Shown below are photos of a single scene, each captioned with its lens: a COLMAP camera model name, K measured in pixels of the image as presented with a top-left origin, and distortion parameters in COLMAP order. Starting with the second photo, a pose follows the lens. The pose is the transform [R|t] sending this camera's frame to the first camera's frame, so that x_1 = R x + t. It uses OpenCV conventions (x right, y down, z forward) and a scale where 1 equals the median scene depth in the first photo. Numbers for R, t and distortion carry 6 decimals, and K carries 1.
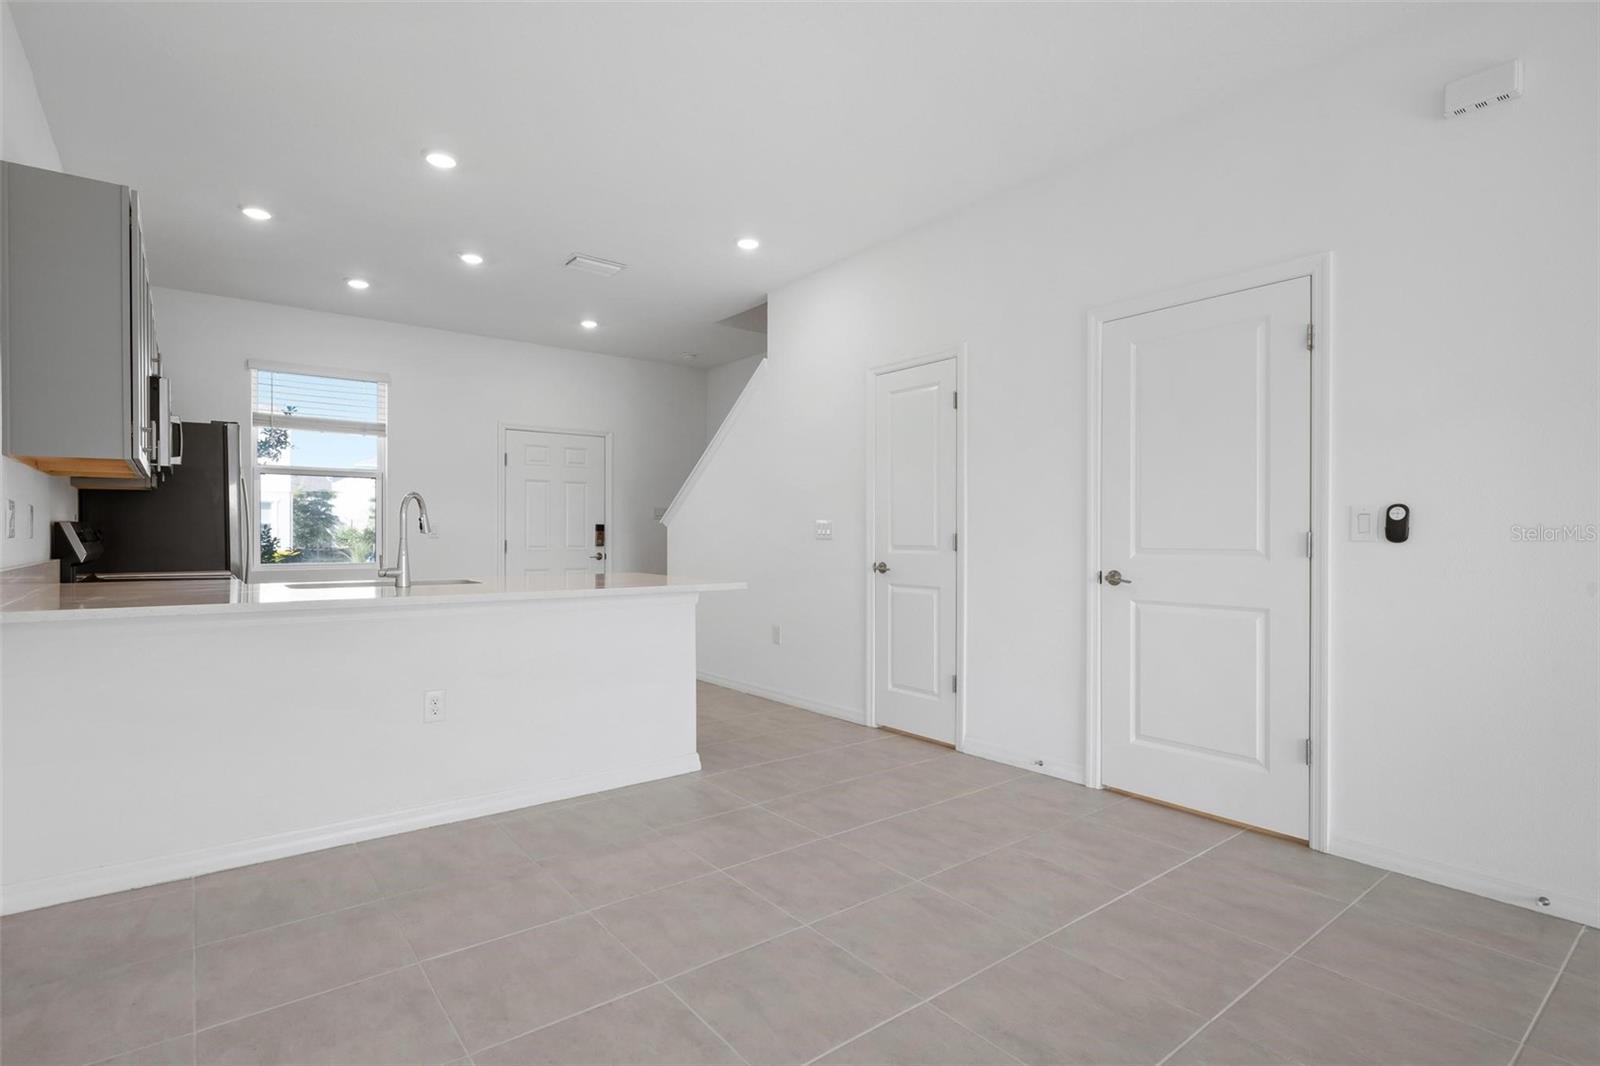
lens RADIAL K [[783.3, 0, 808.1], [0, 783.3, 537.6], [0, 0, 1]] dist [-0.002322, -0.000802]
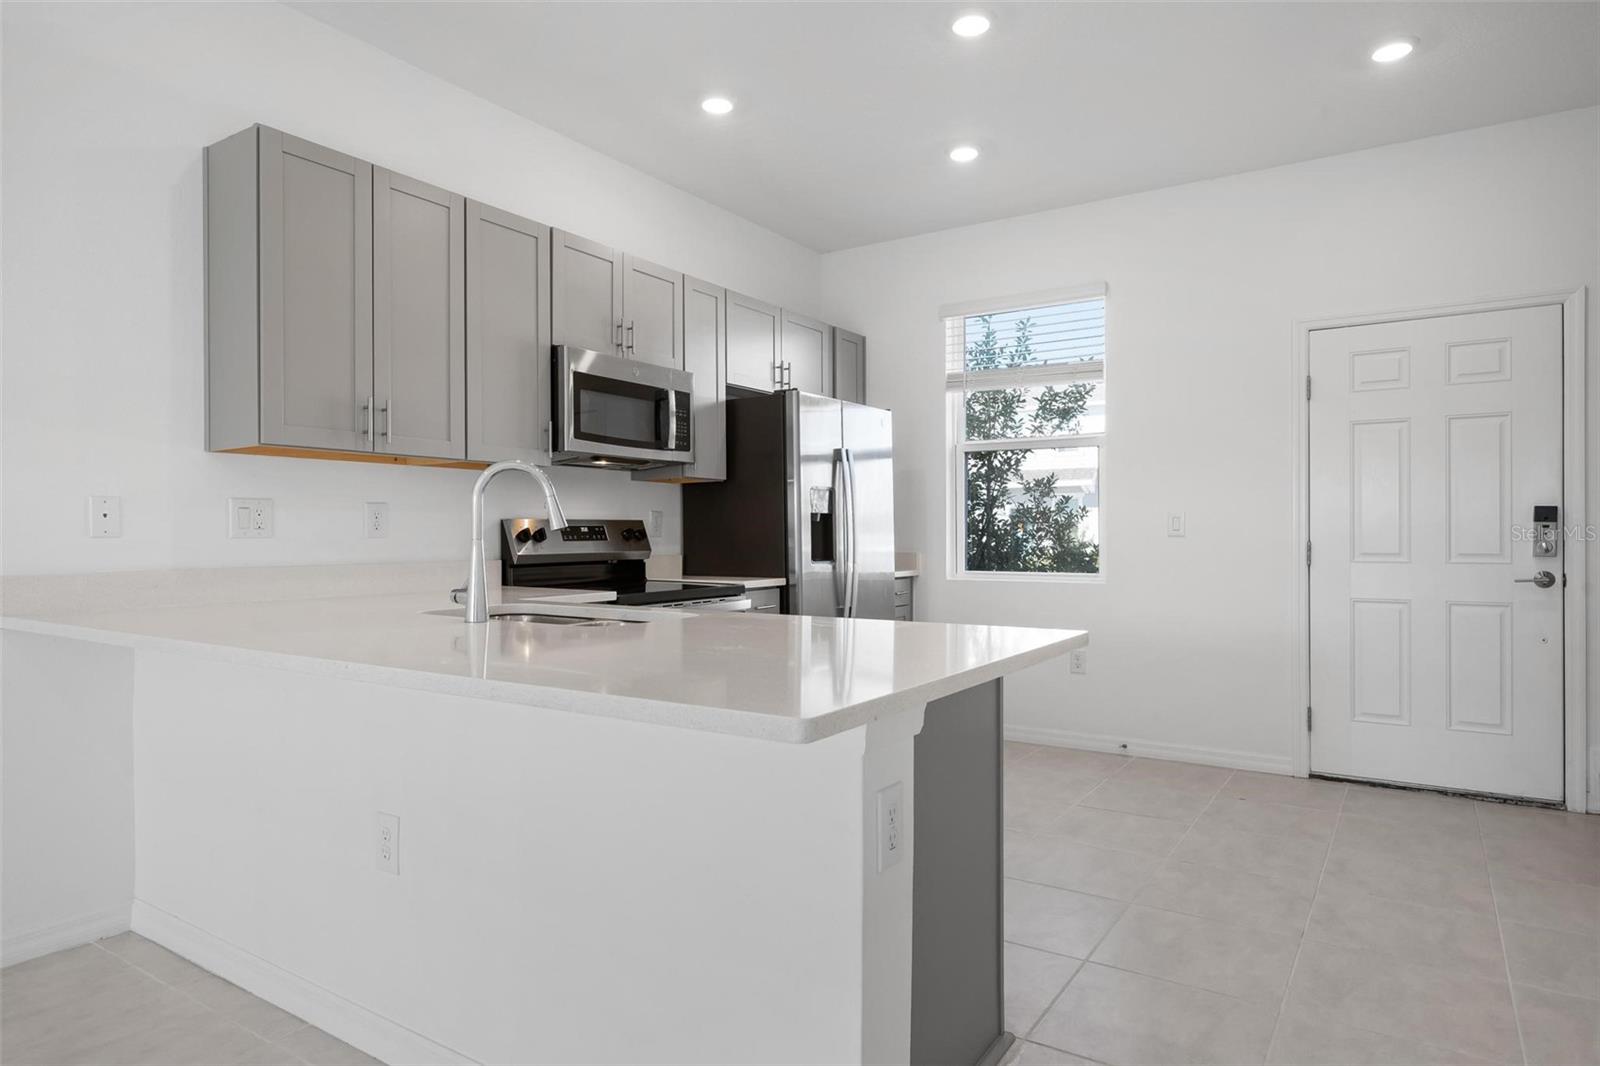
lens RADIAL K [[951.1, 0, 805.6], [0, 951.1, 535.7], [0, 0, 1]] dist [0.003109, 0.000313]
pose [[0.315939, 0.001326, -0.948779, 0.173093], [0.000431, 0.999999, 0.001542, -0.002235], [0.948779, -0.000896, 0.315938, 0.720844]]
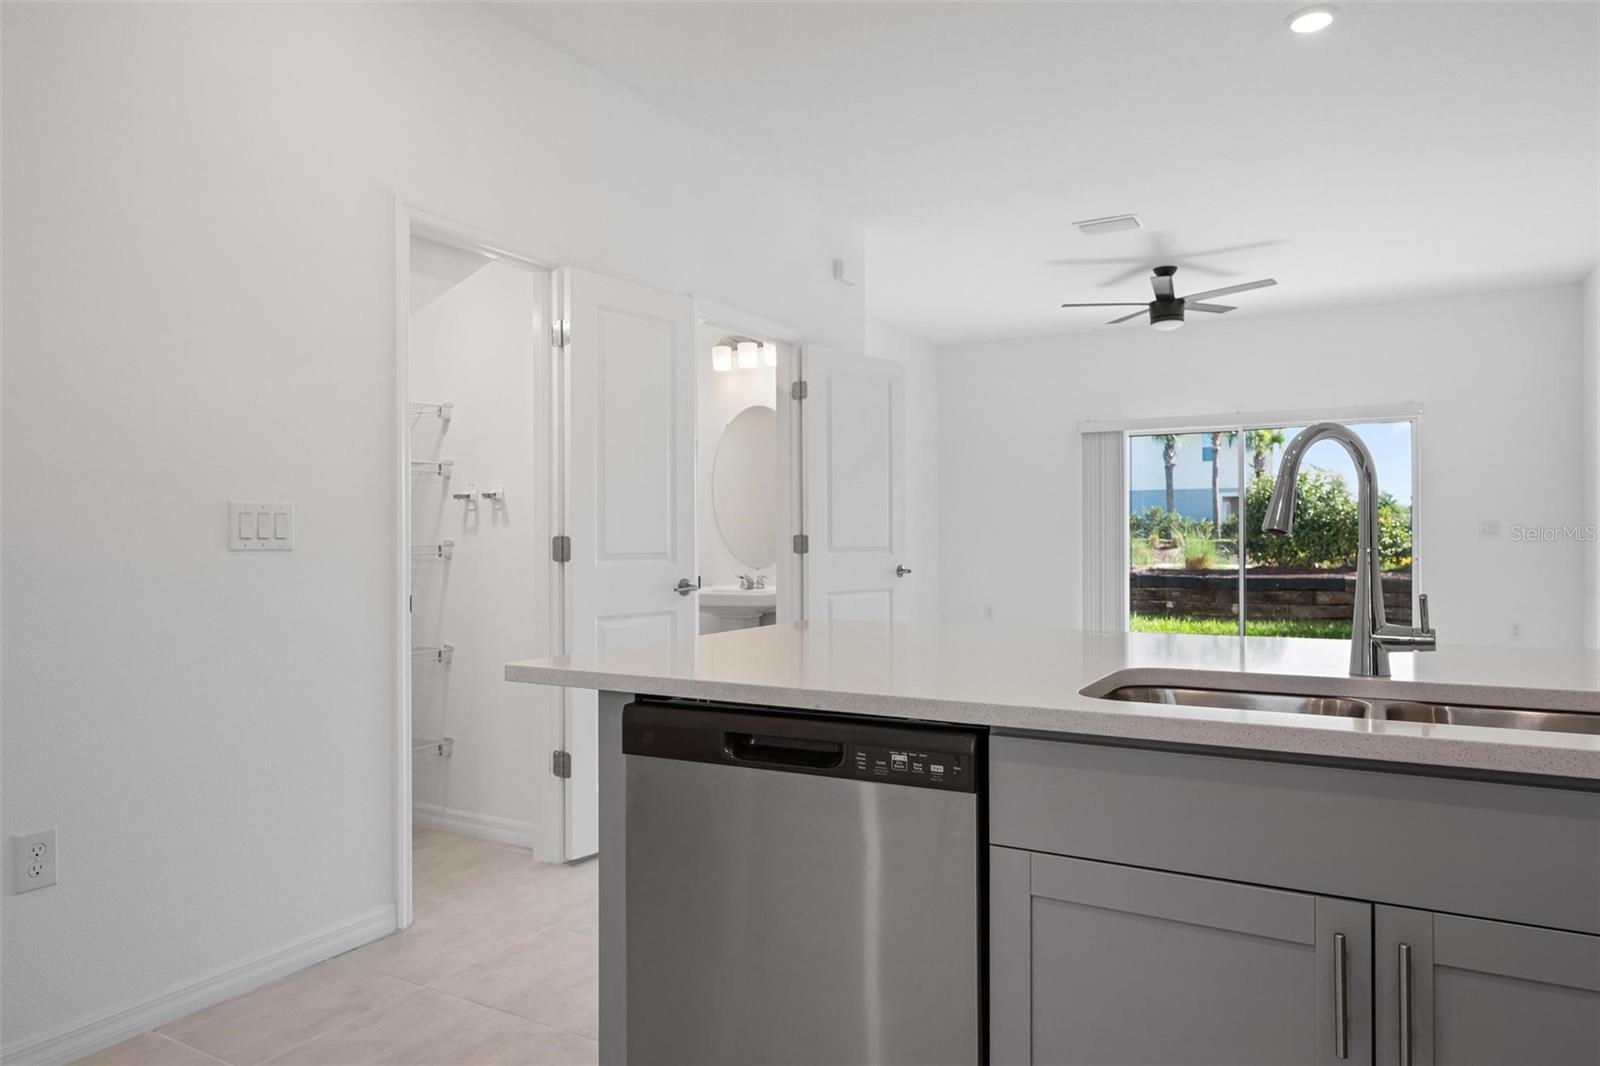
lens RADIAL K [[1024.0, 0, 800.0], [0, 1024.0, 533.0], [0, 0, 1]] dist [0.001915, 0.000903]
pose [[-0.364638, 0.003758, 0.931142, -0.630593], [0.006608, 0.999977, -0.001448, -0.005109], [-0.931126, 0.005625, -0.364655, 1.030241]]
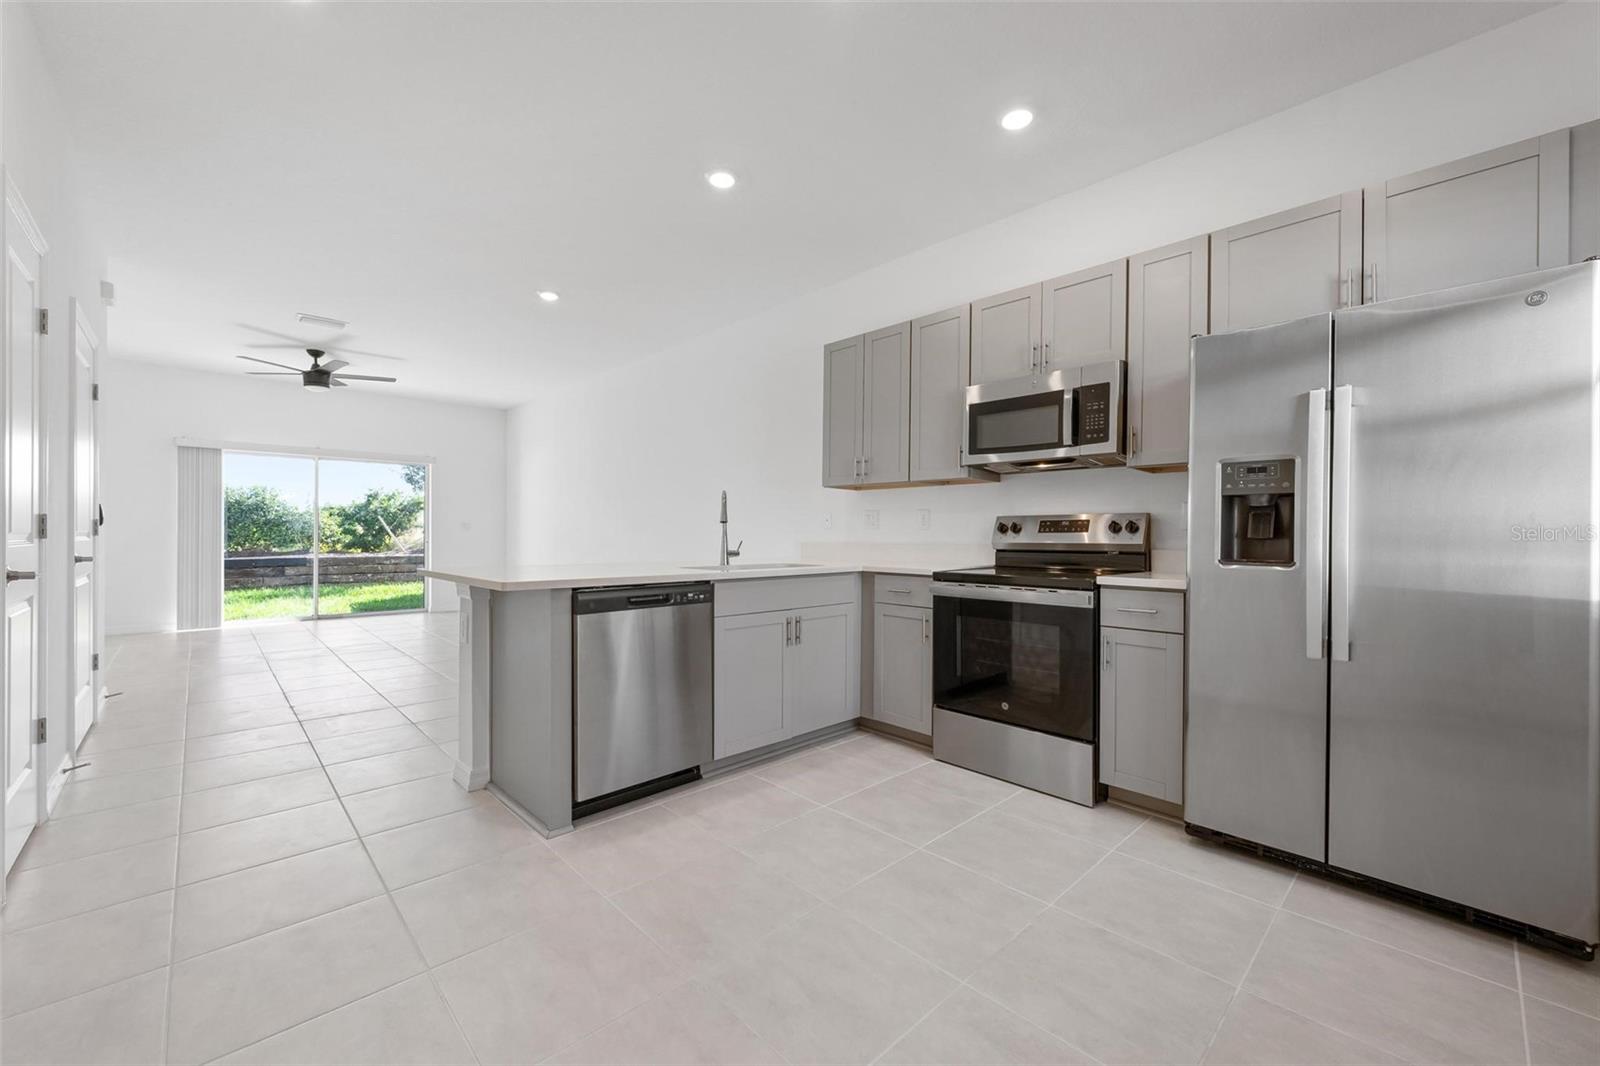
lens RADIAL K [[633.9, 0, 805.3], [0, 633.9, 534.4], [0, 0, 1]] dist [0.000860, -0.000029]
pose [[-0.995973, -0.006009, -0.089456, -0.399889], [-0.006355, 0.999973, 0.003579, 0.005161], [0.089432, 0.004133, -0.995984, 1.481318]]
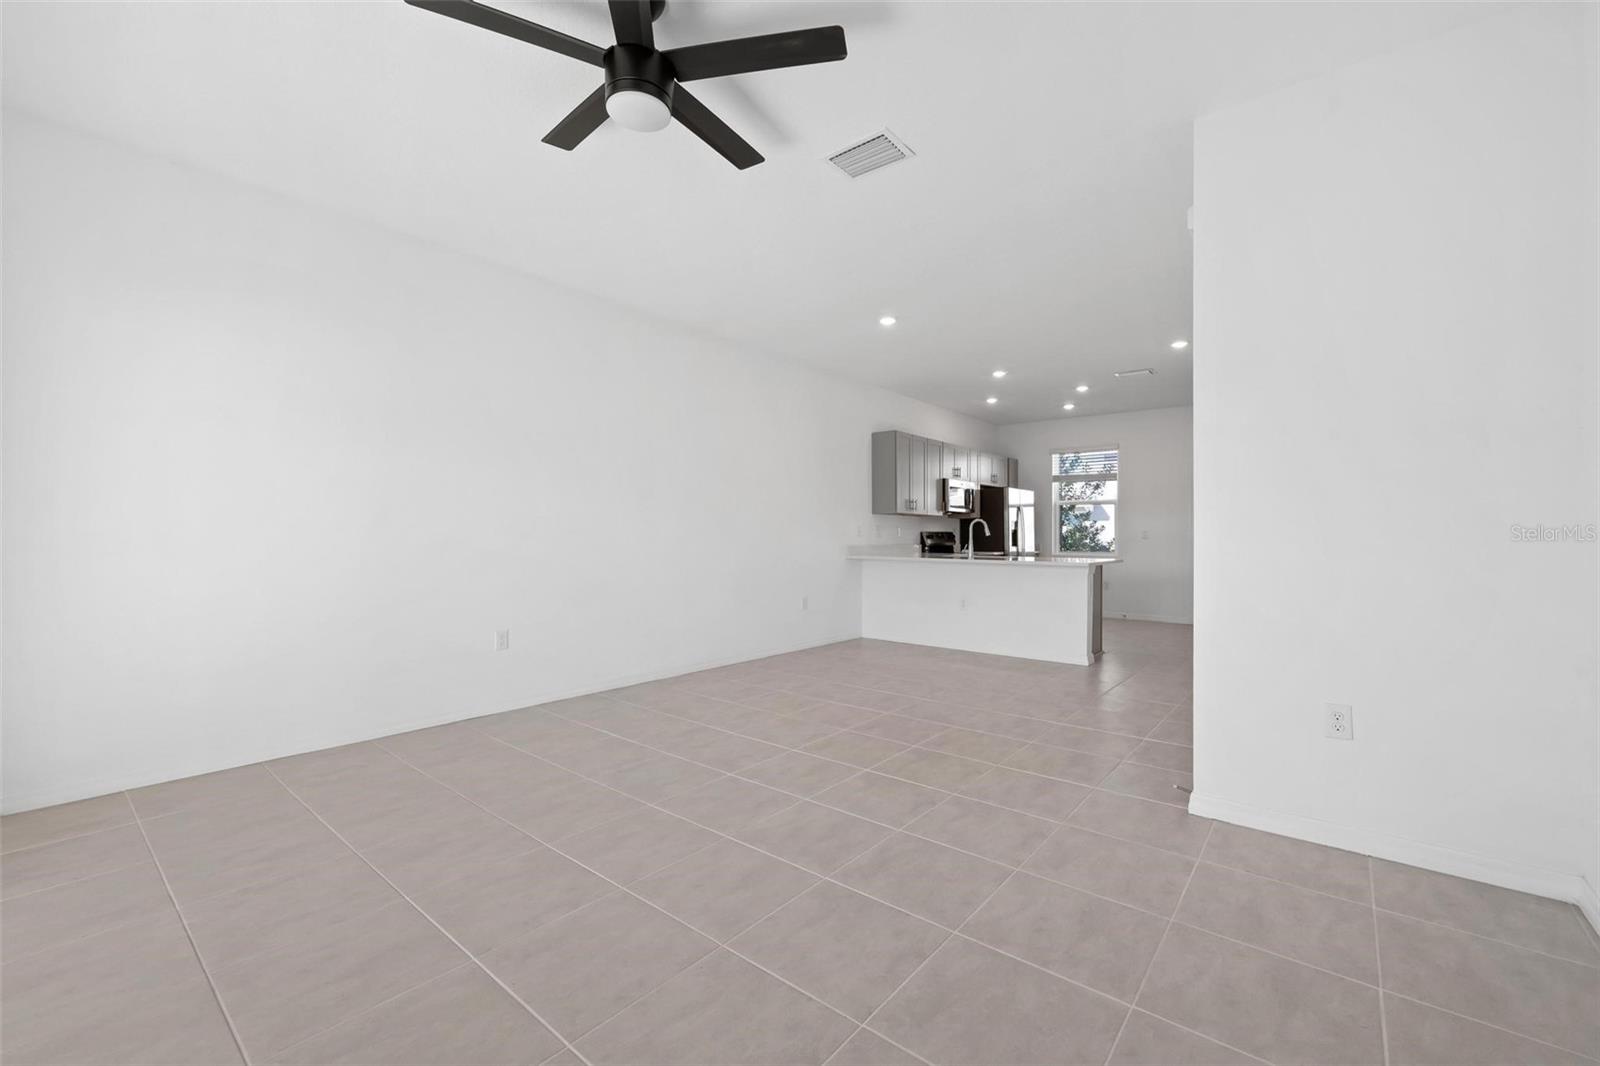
lens RADIAL K [[657.4, 0, 803.8], [0, 657.4, 535.0], [0, 0, 1]] dist [0.000043, -0.000175]
pose [[0.208788, -0.001011, -0.977960, 1.018665], [-0.005407, 0.999983, -0.002189, -0.000302], [0.977946, 0.005745, 0.208779, 0.029502]]
